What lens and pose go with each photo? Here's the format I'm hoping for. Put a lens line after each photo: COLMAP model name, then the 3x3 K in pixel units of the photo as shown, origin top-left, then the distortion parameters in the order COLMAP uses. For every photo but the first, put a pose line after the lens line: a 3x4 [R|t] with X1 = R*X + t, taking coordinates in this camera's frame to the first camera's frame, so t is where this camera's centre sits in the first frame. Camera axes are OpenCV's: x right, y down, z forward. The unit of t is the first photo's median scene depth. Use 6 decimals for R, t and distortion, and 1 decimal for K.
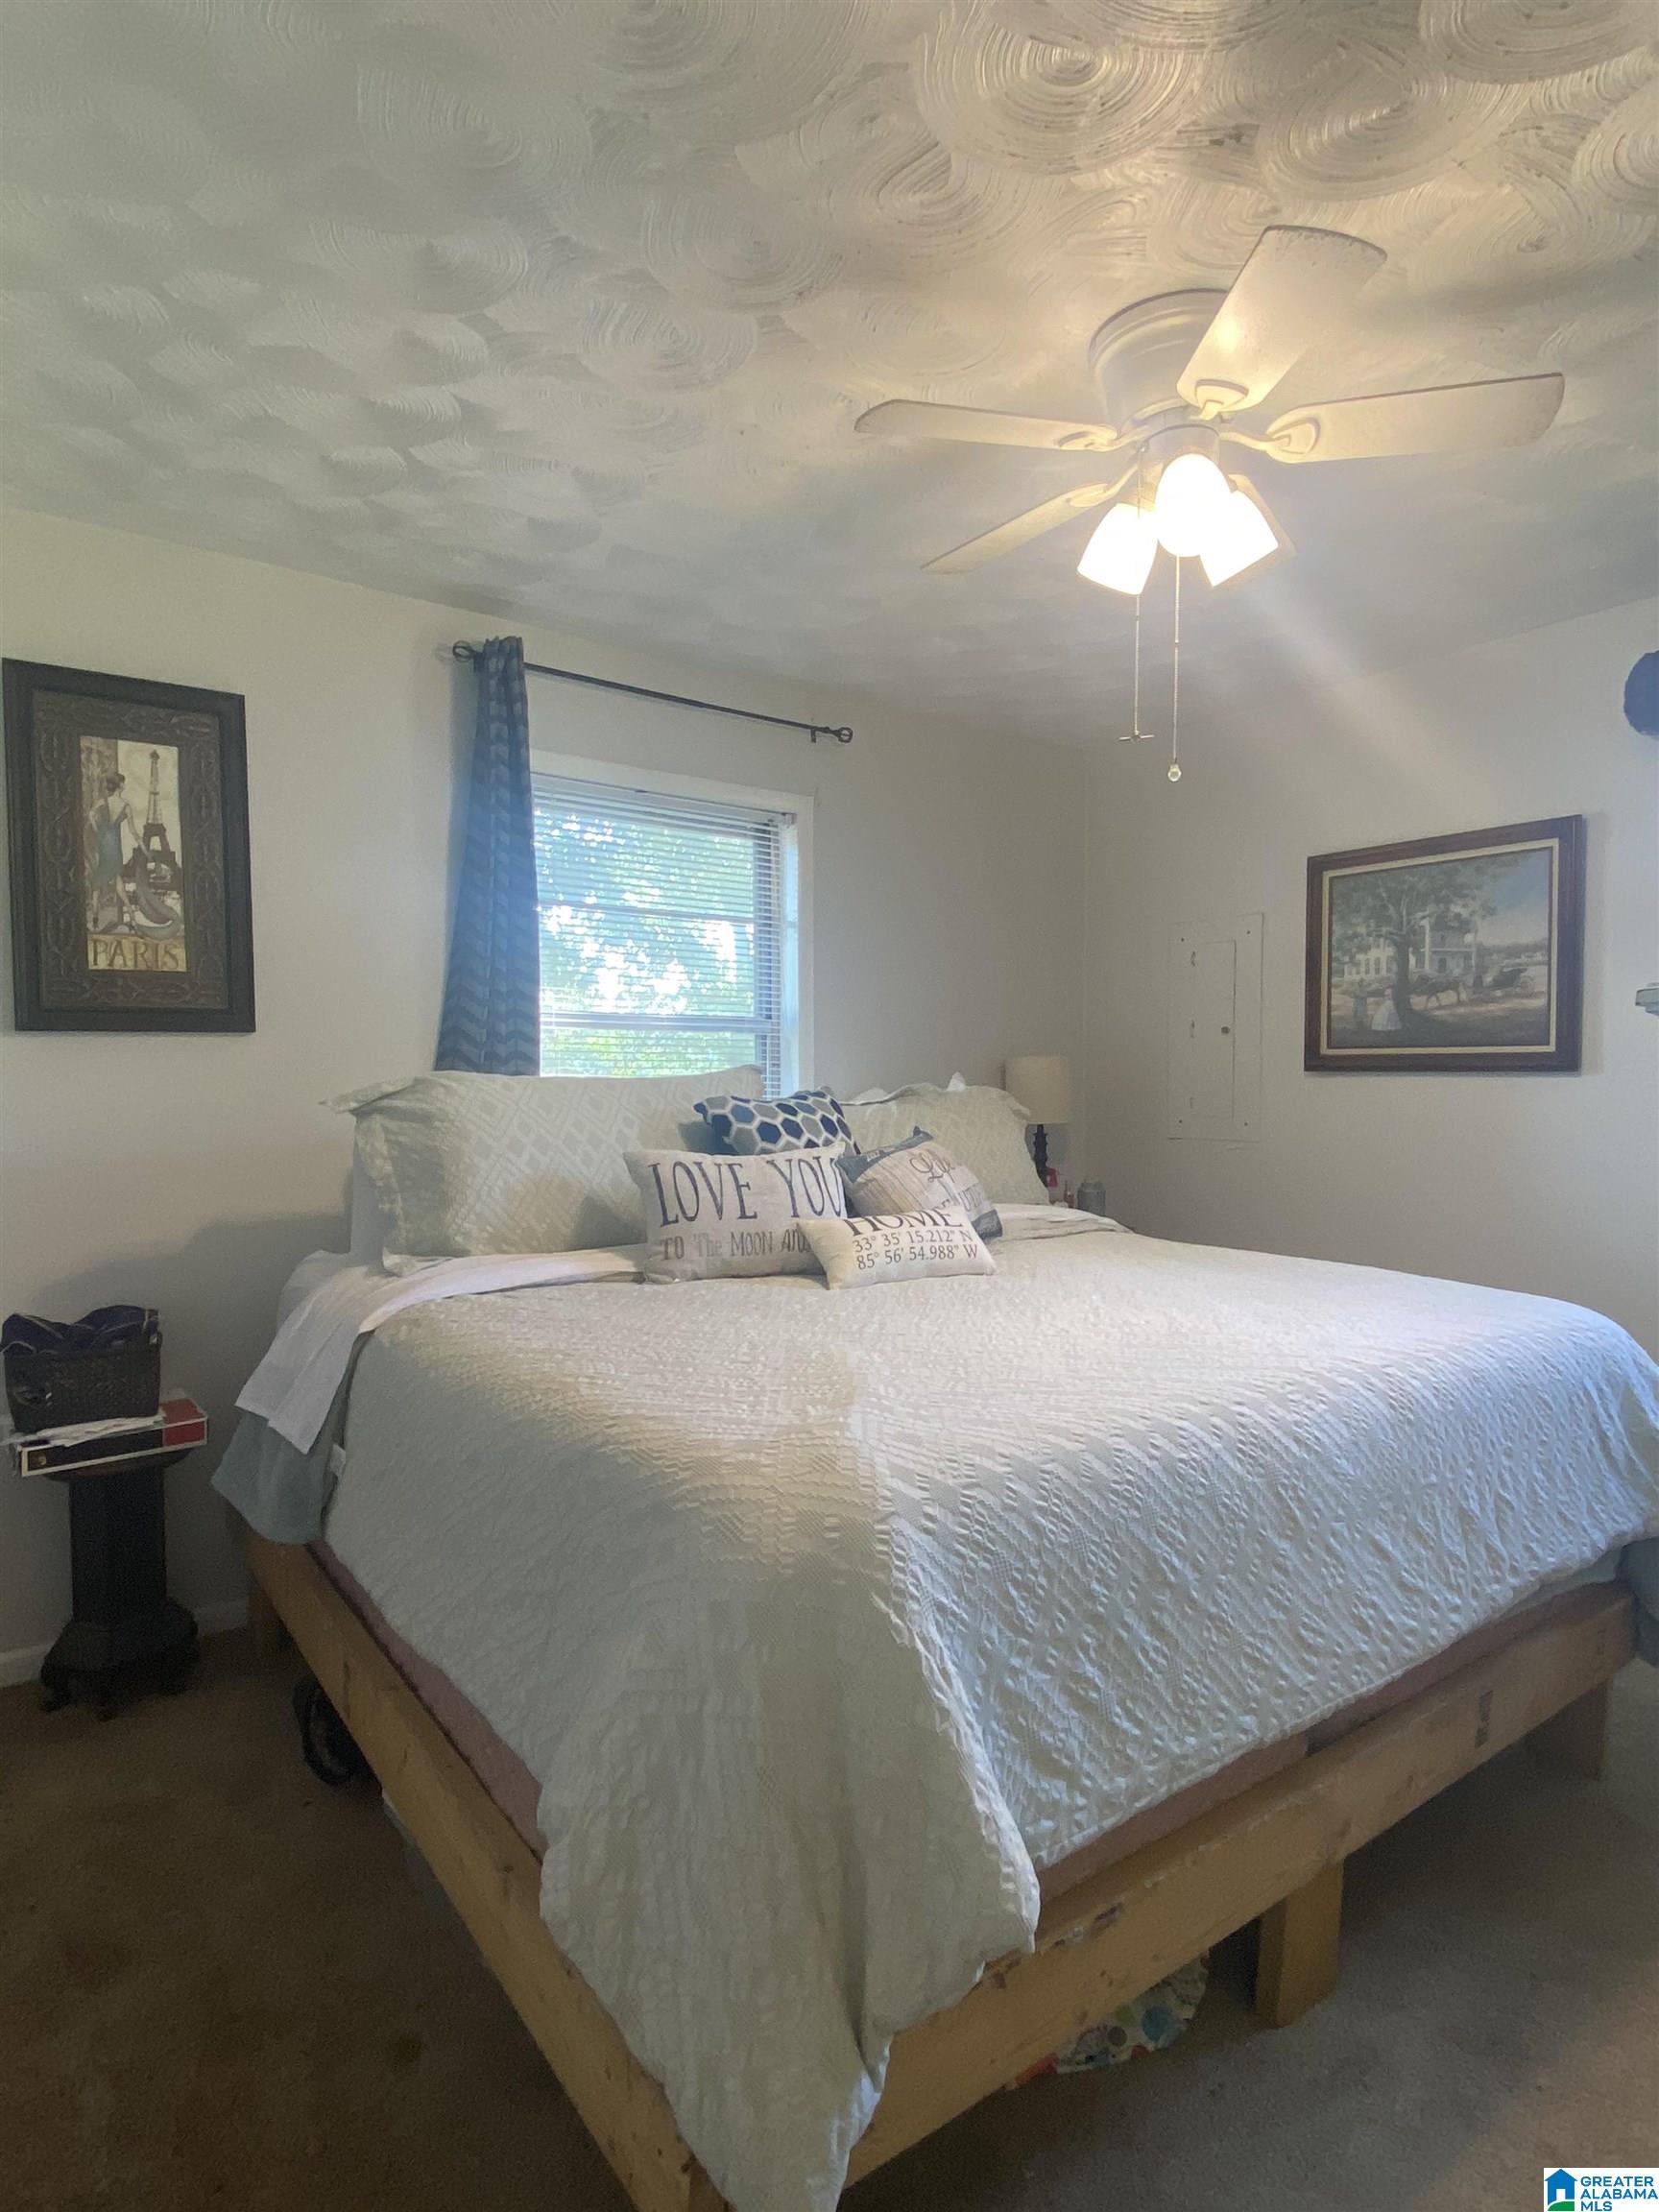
lens RADIAL K [[1191.0, 0, 829.5], [0, 1191.0, 1106.0], [0, 0, 1]] dist [0.032647, -0.031221]
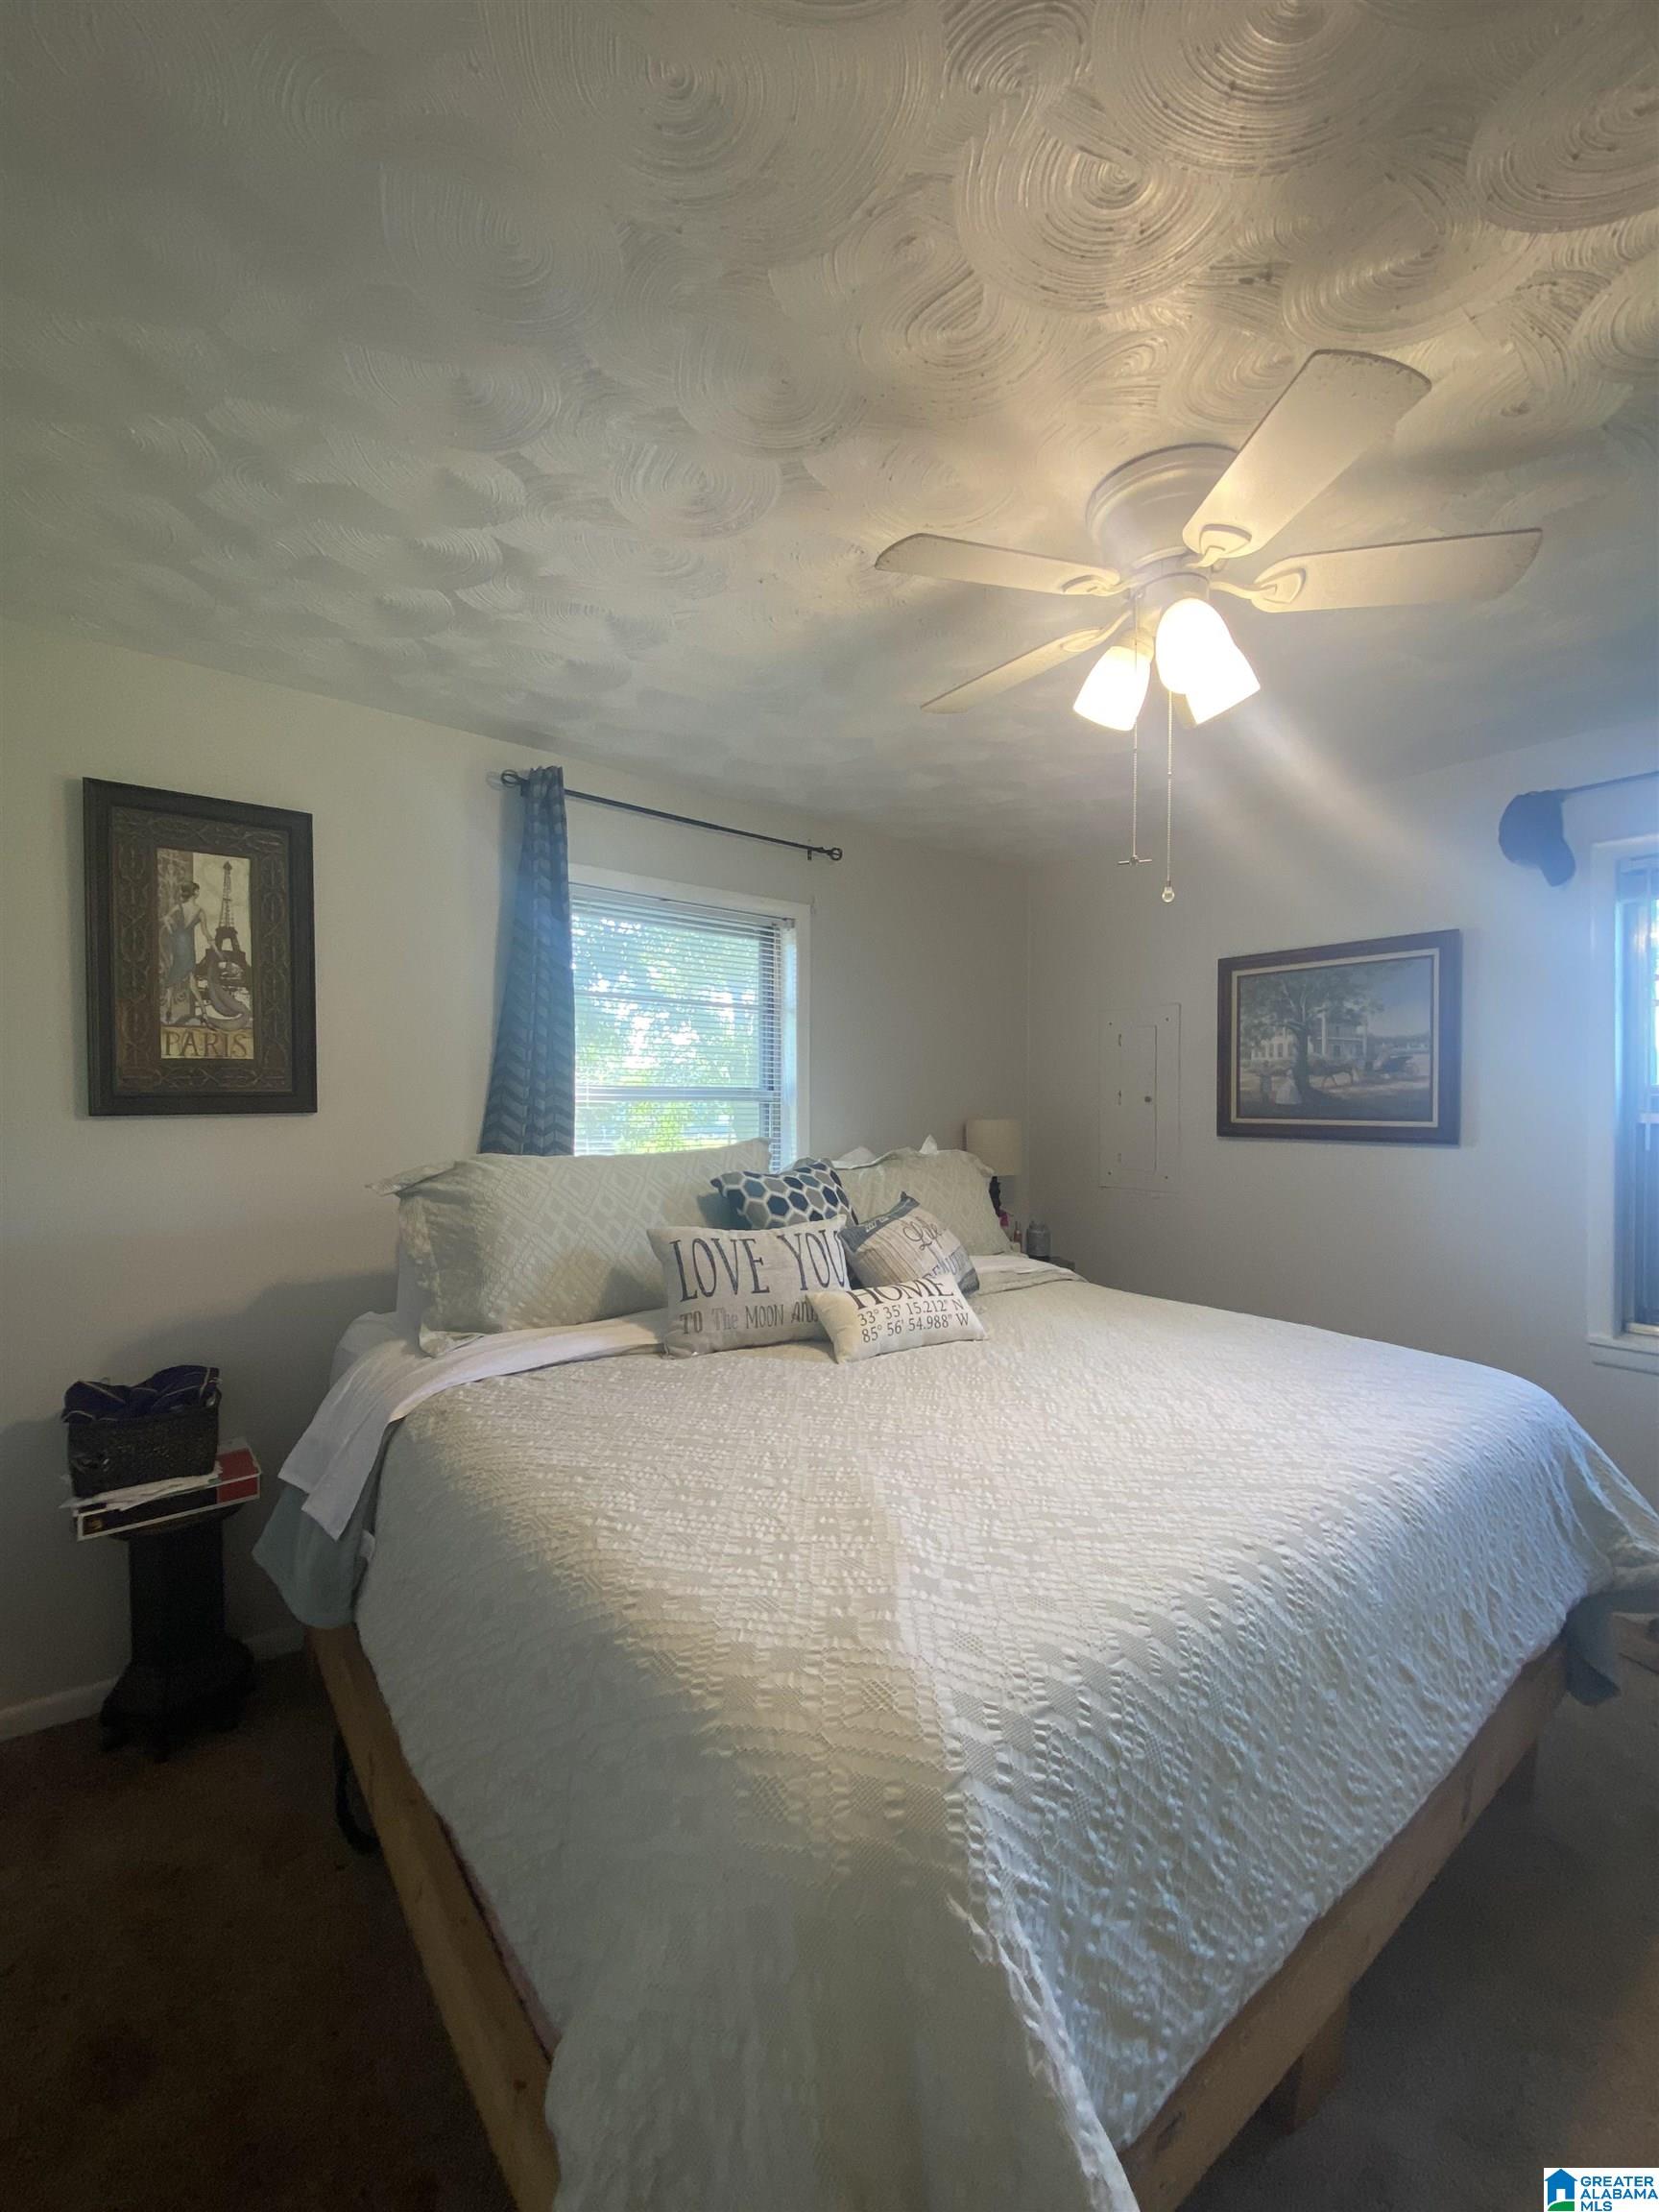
lens RADIAL K [[905.5, 0, 833.4], [0, 905.5, 1111.2], [0, 0, 1]] dist [0.016410, -0.020027]
pose [[0.999523, 0.003319, 0.030703, -0.033846], [-0.002607, 0.999728, -0.023194, -0.063118], [-0.030772, 0.023103, 0.999259, 0.196674]]
